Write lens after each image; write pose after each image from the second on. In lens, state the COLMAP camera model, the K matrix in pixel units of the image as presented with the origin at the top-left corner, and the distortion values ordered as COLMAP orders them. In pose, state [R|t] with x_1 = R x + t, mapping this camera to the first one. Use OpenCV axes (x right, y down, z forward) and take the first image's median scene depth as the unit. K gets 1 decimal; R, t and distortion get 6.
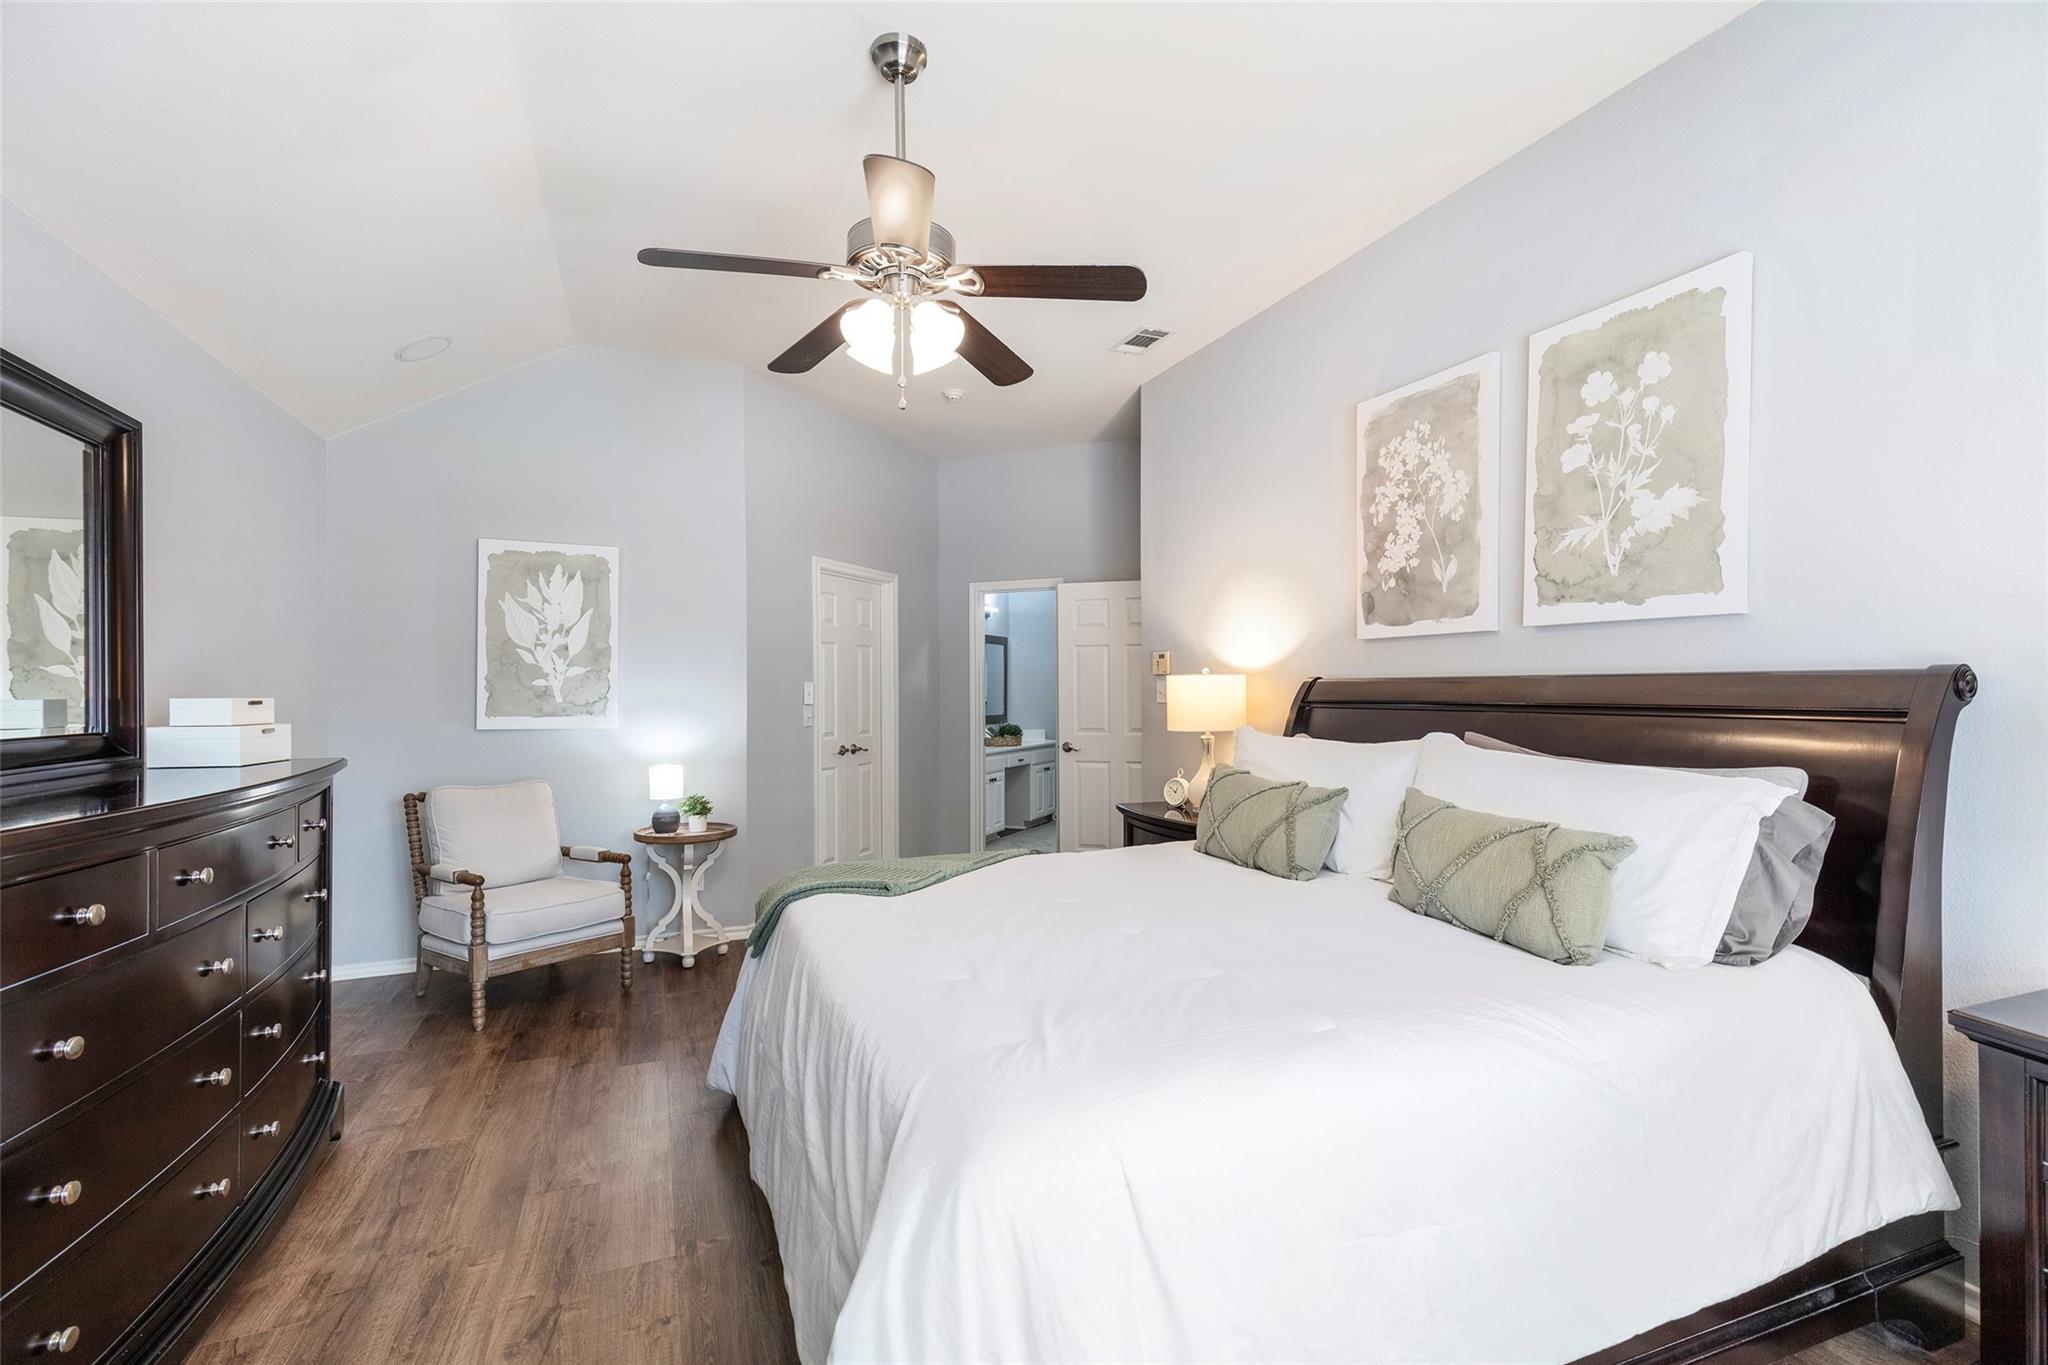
lens RADIAL K [[936.0, 0, 1028.5], [0, 936.0, 687.2], [0, 0, 1]] dist [0.012448, -0.001949]
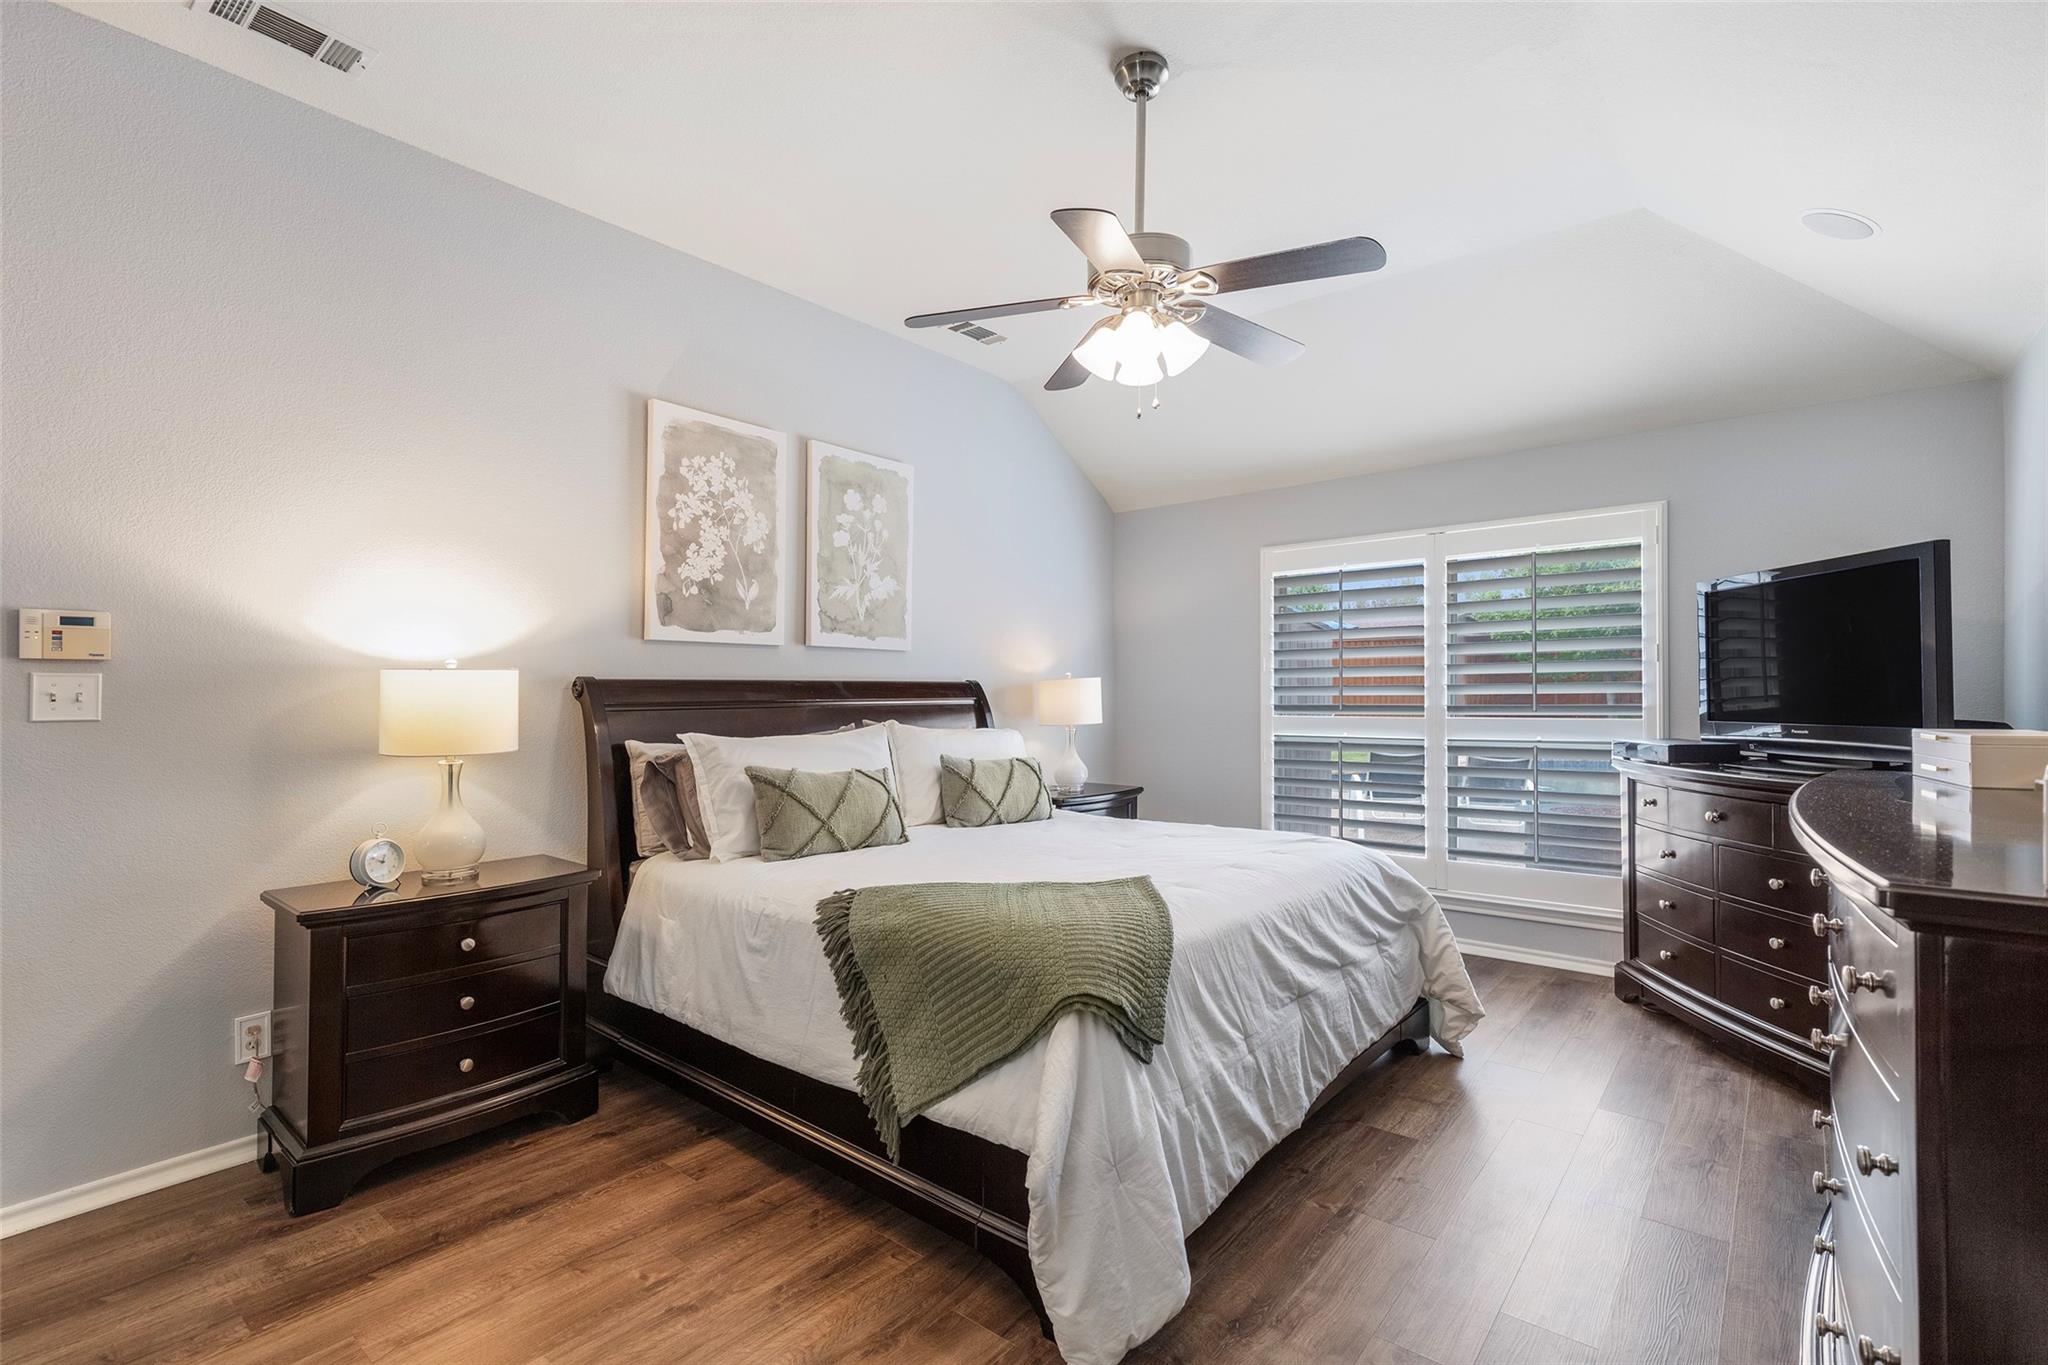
lens RADIAL K [[936.0, 0, 1019.2], [0, 936.0, 683.3], [0, 0, 1]] dist [0.012448, -0.001949]
pose [[-0.469789, -0.002521, 0.882775, -0.774557], [-0.009408, 0.999953, -0.002152, -0.007483], [-0.882729, -0.009316, -0.469791, 1.254170]]
